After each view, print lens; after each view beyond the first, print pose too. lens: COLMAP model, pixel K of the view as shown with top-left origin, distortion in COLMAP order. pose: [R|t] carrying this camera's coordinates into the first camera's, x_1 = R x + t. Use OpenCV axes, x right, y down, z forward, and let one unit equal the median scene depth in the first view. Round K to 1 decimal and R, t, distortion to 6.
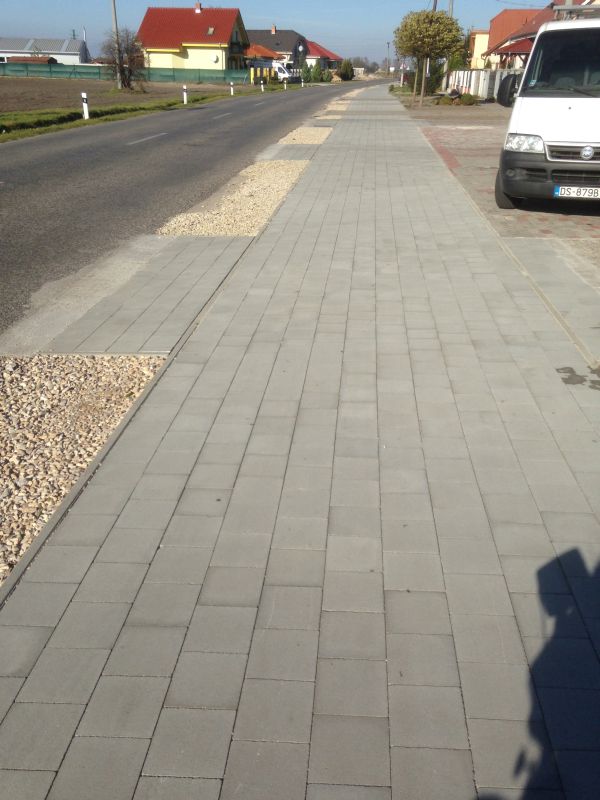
lens RADIAL K [[786.2, 0, 367.1], [0, 786.2, 415.6], [0, 0, 1]] dist [0.119316, -0.124701]
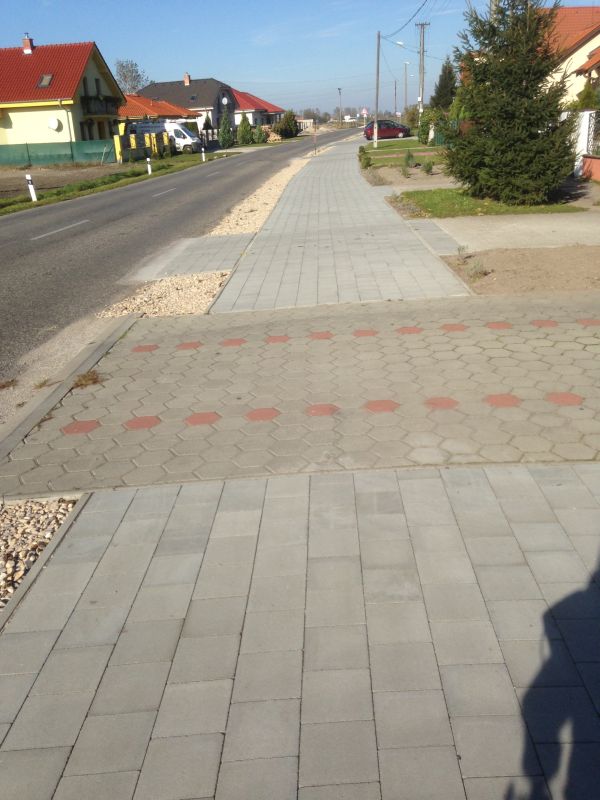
lens RADIAL K [[785.6, 0, 354.6], [0, 785.6, 400.8], [0, 0, 1]] dist [0.062223, 0.011962]
pose [[0.996035, -0.087979, 0.013157, 0.004603], [0.088655, 0.993922, -0.065271, -0.181629], [-0.007335, 0.066179, 0.997781, 0.417318]]
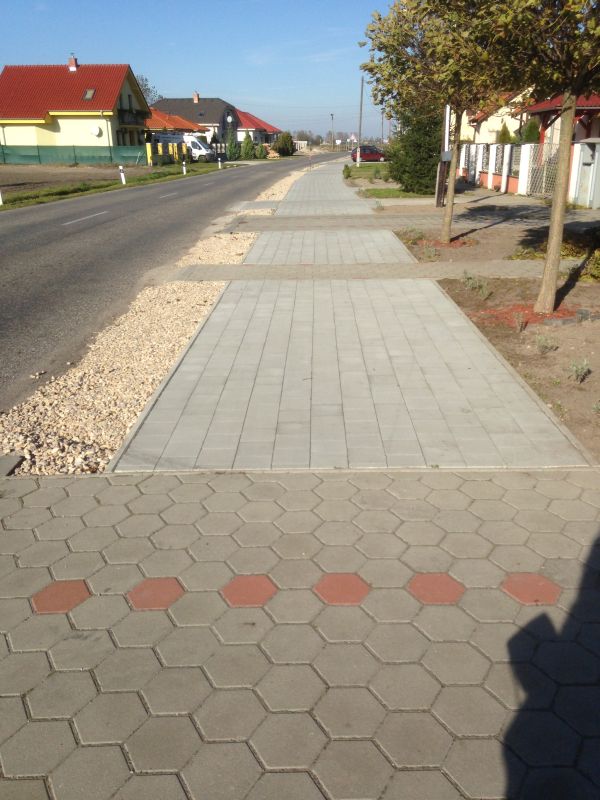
lens RADIAL K [[748.8, 0, 377.8], [0, 748.8, 450.1], [0, 0, 1]] dist [0.111616, -0.134506]
pose [[0.996649, -0.045773, 0.067798, 0.002633], [0.047296, 0.998659, -0.021035, -0.129830], [-0.066744, 0.024171, 0.997477, 0.298461]]
